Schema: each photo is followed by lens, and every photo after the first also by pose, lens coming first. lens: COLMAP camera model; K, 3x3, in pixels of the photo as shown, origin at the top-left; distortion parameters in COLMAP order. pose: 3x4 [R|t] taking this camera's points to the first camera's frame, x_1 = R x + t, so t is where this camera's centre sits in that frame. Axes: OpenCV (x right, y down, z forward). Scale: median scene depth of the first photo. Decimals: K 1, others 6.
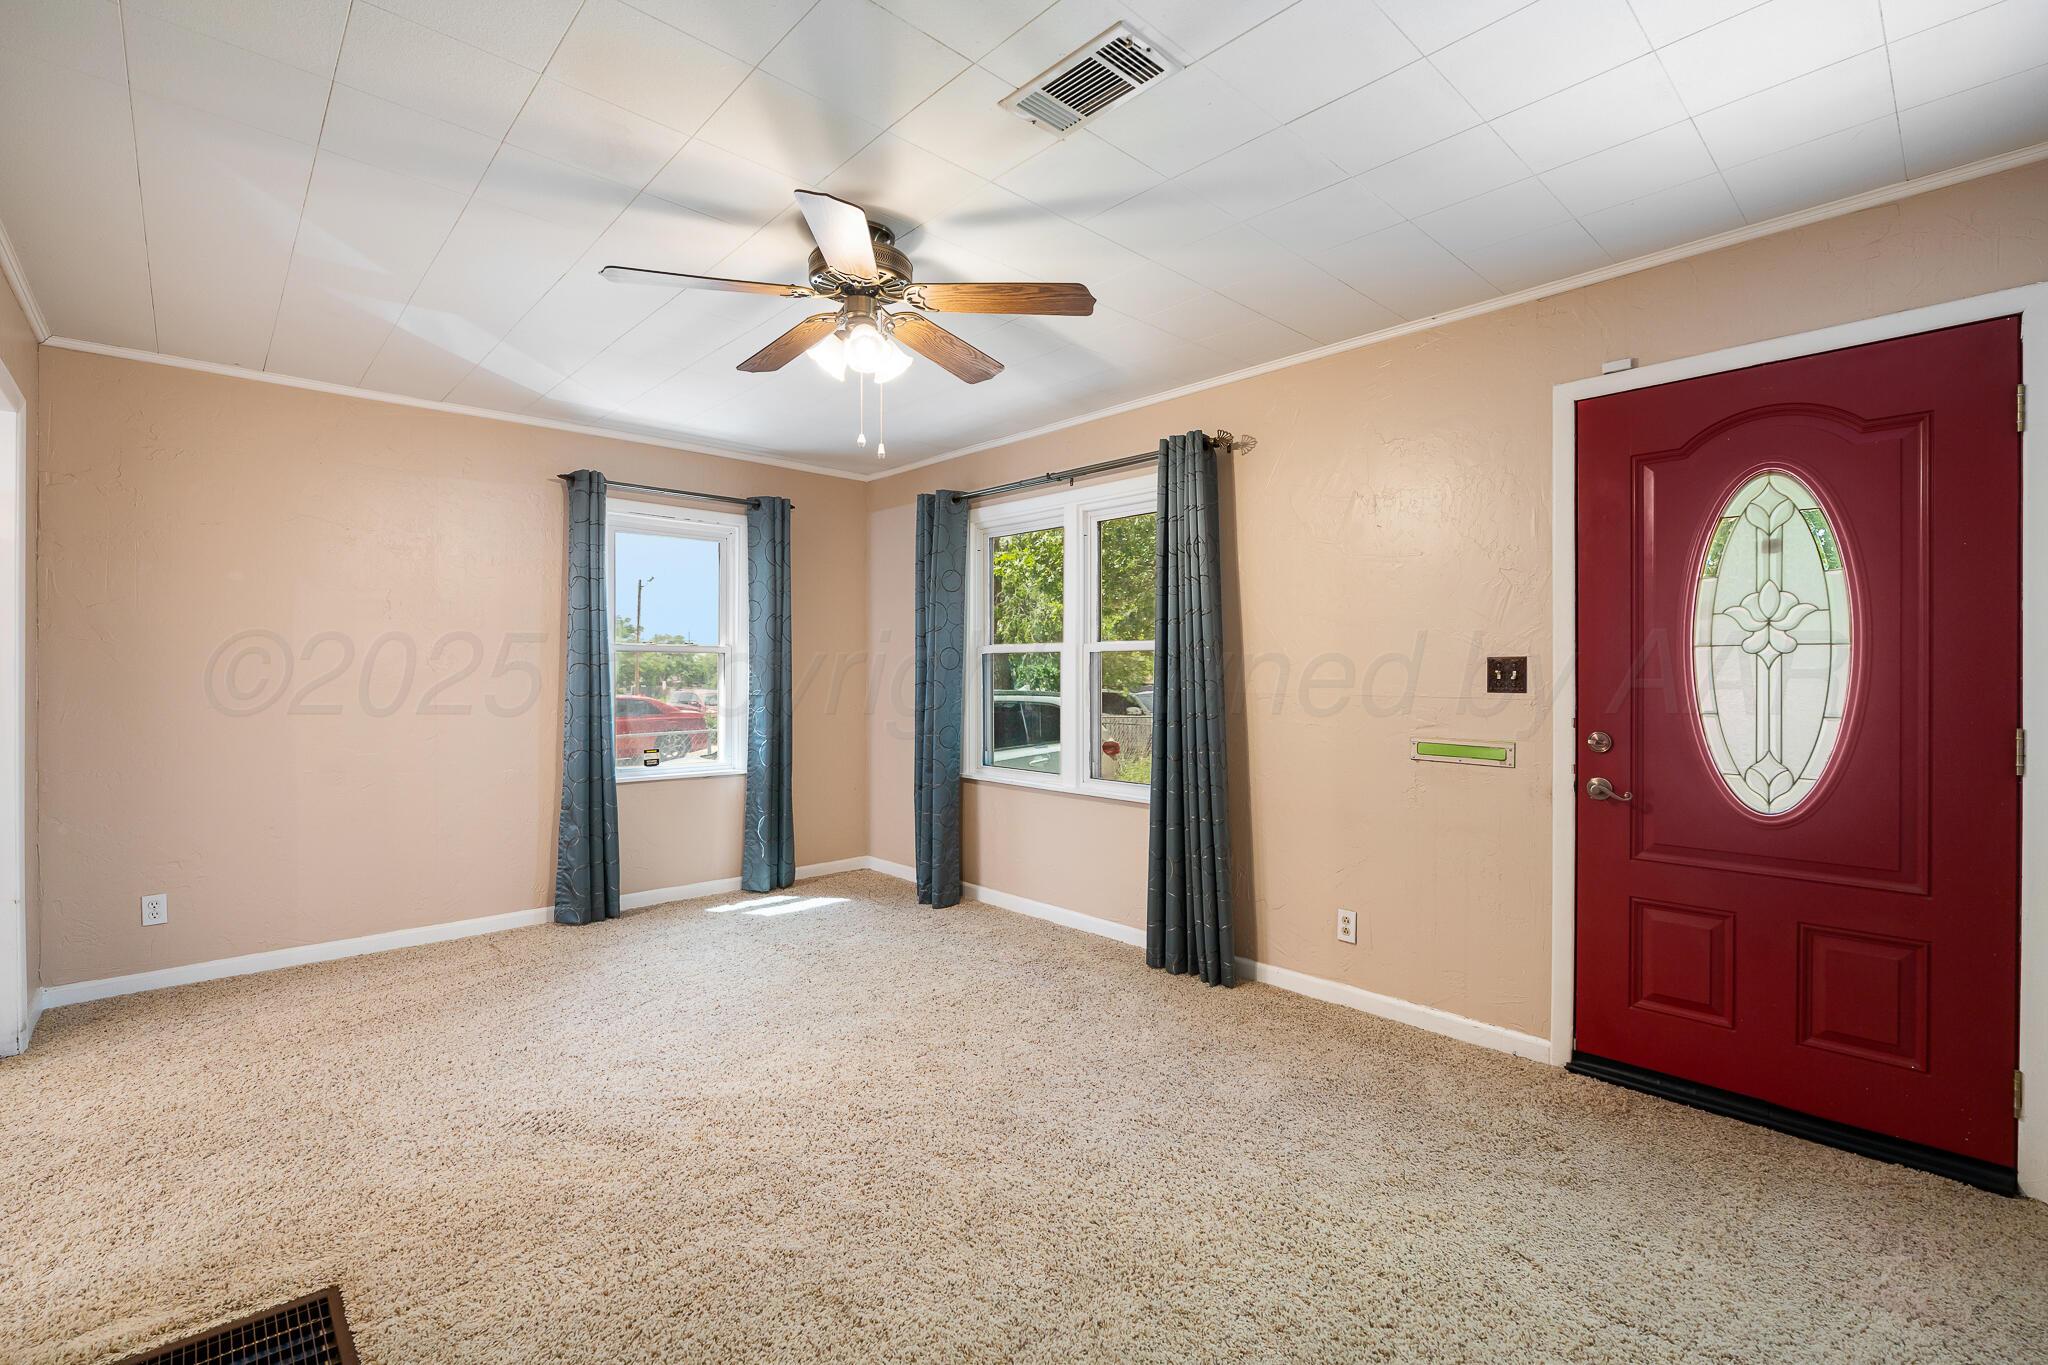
lens RADIAL K [[907.1, 0, 1015.1], [0, 907.1, 674.6], [0, 0, 1]] dist [-0.009323, 0.001543]
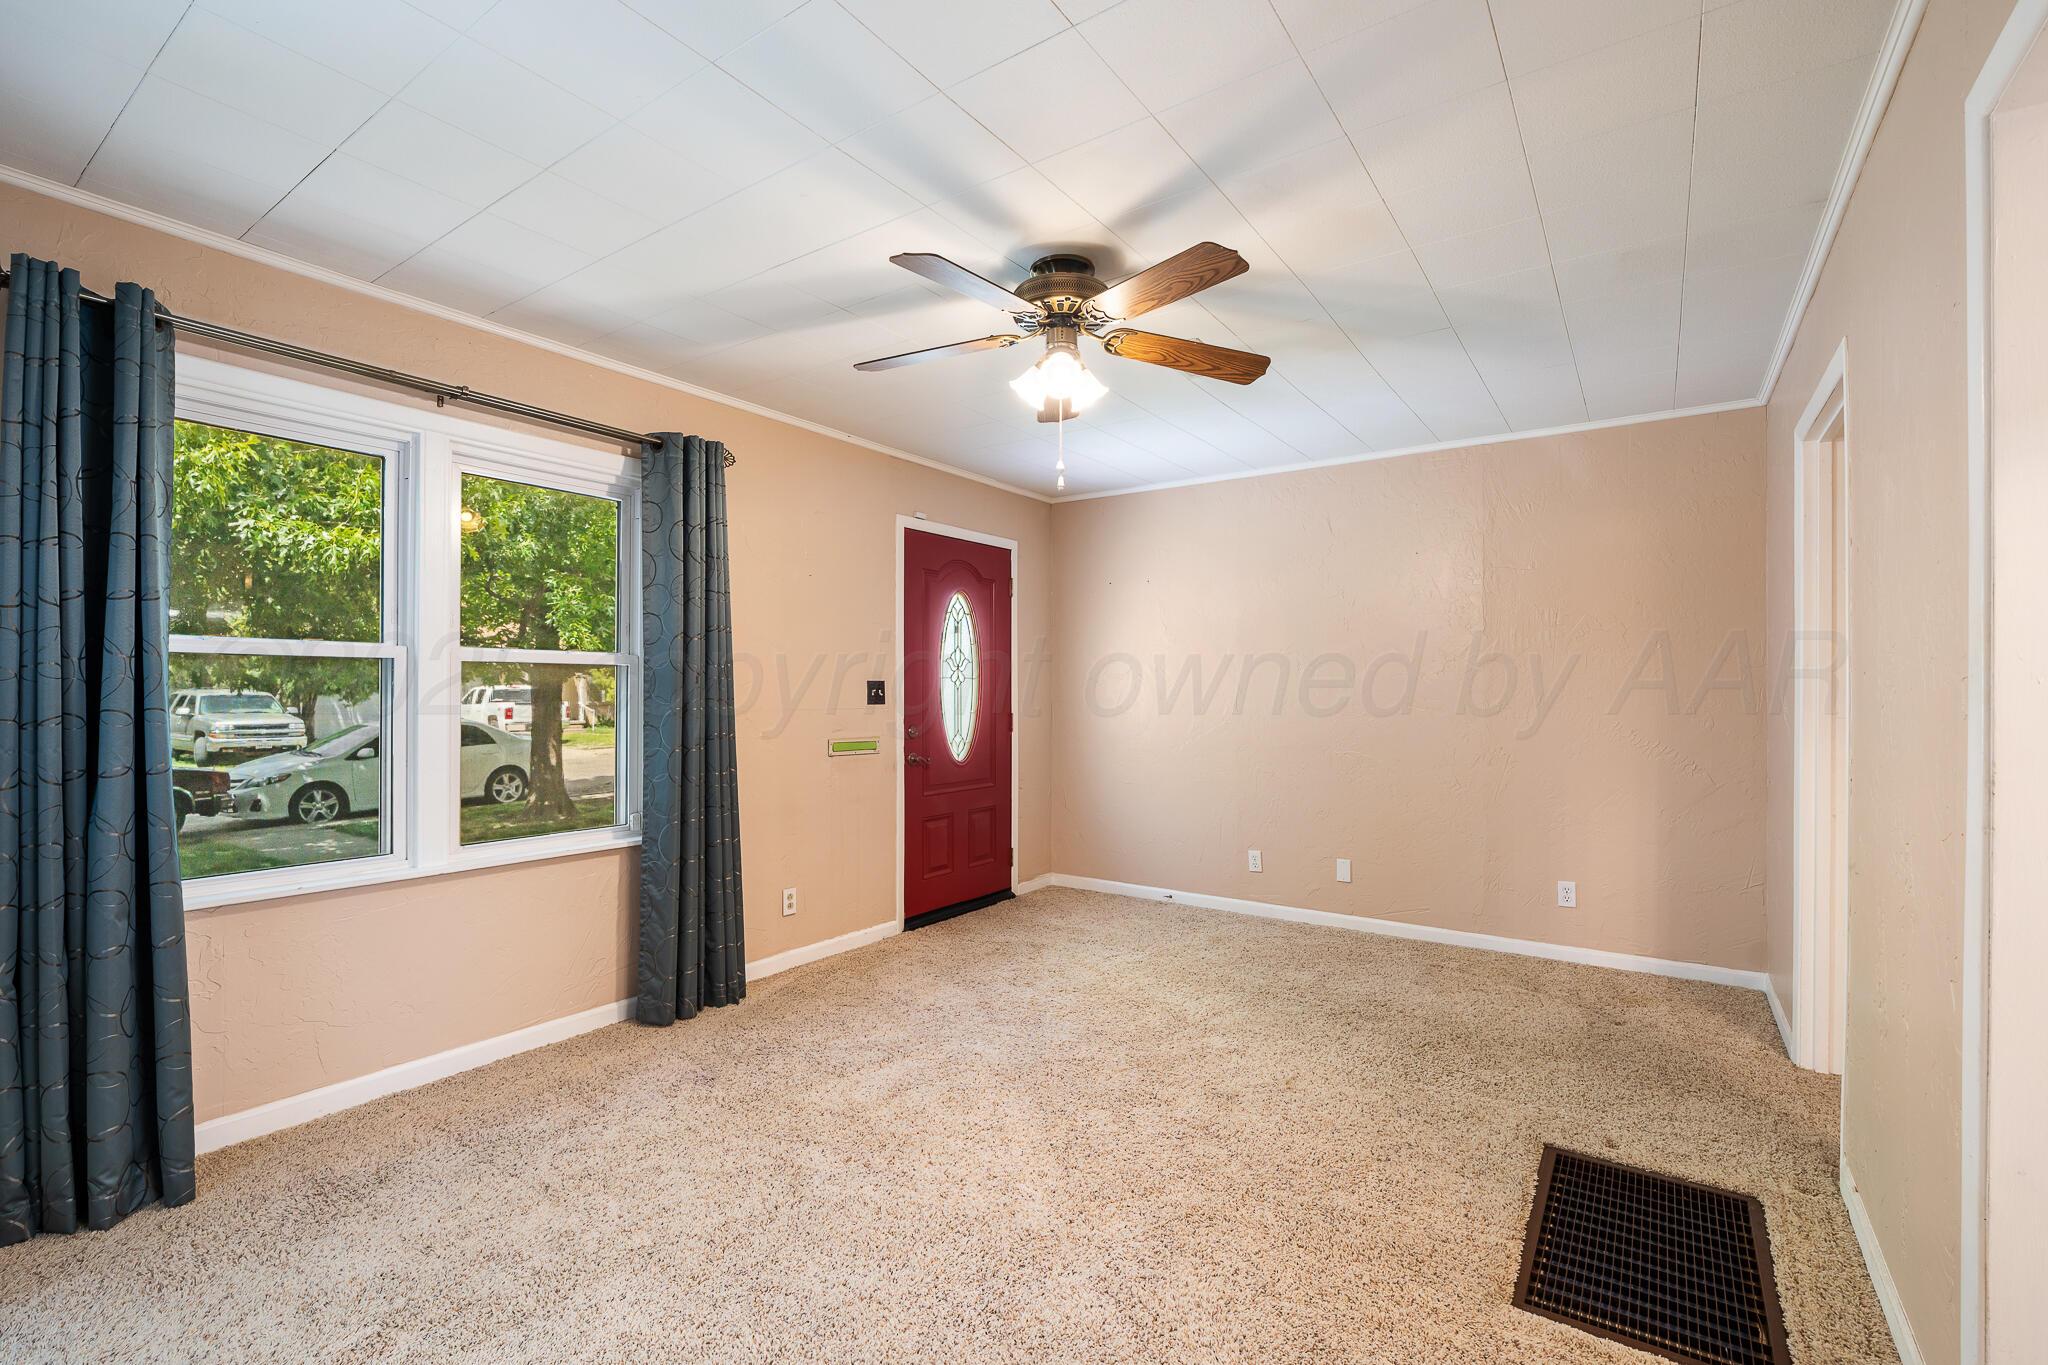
lens RADIAL K [[907.1, 0, 1033.4], [0, 907.1, 687.4], [0, 0, 1]] dist [-0.009323, 0.001543]
pose [[-0.219410, 0.003112, 0.975628, -0.965054], [-0.000202, 0.999995, -0.003235, -0.003717], [-0.975633, -0.000907, -0.219408, 1.038267]]
